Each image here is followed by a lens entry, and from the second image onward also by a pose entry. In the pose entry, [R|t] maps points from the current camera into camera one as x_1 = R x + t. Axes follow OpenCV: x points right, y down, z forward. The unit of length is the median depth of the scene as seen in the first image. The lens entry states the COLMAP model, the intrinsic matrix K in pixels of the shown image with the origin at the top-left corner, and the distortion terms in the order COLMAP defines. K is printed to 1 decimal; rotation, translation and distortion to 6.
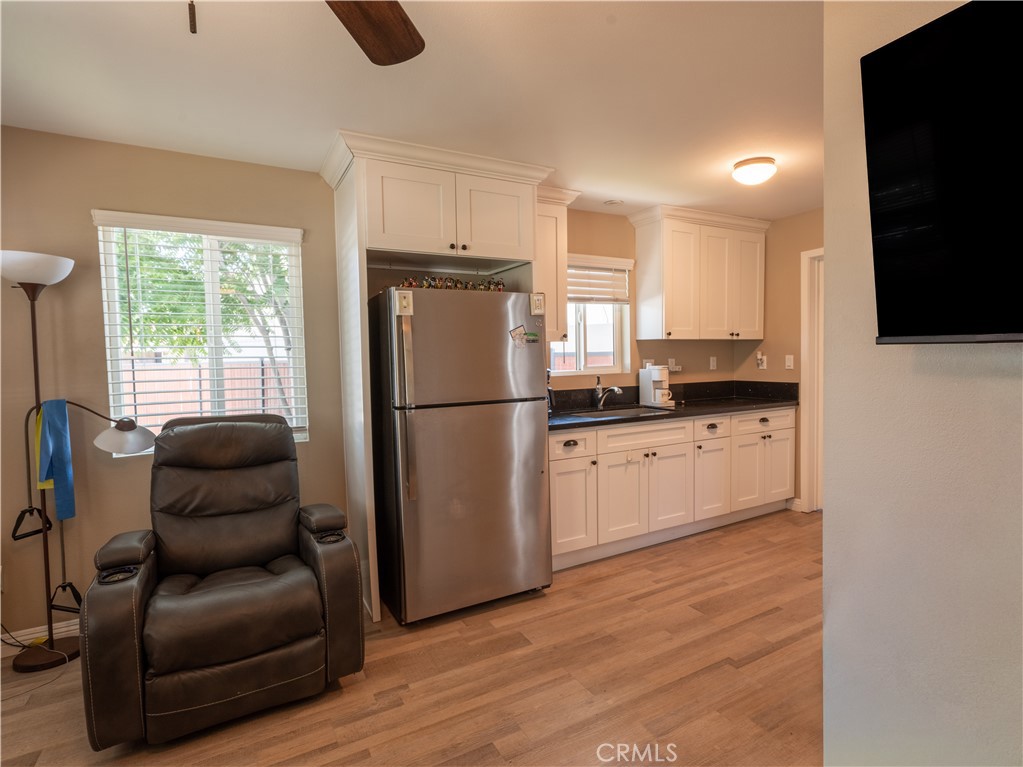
lens RADIAL K [[528.8, 0, 555.4], [0, 528.8, 391.8], [0, 0, 1]] dist [-0.003597, -0.000961]
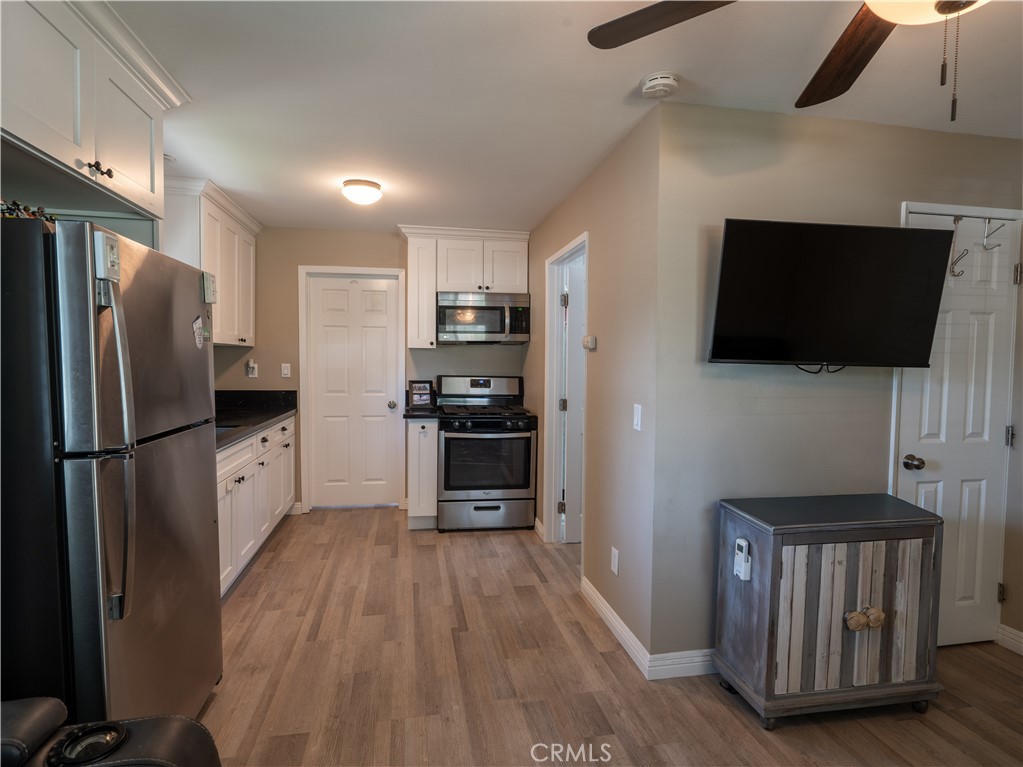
lens RADIAL K [[528.8, 0, 505.8], [0, 528.8, 392.3], [0, 0, 1]] dist [-0.003597, -0.000961]
pose [[0.362207, -0.032365, 0.931536, -0.511329], [0.045338, 0.998826, 0.017074, -0.017302], [-0.930994, 0.036050, 0.363249, 0.341938]]
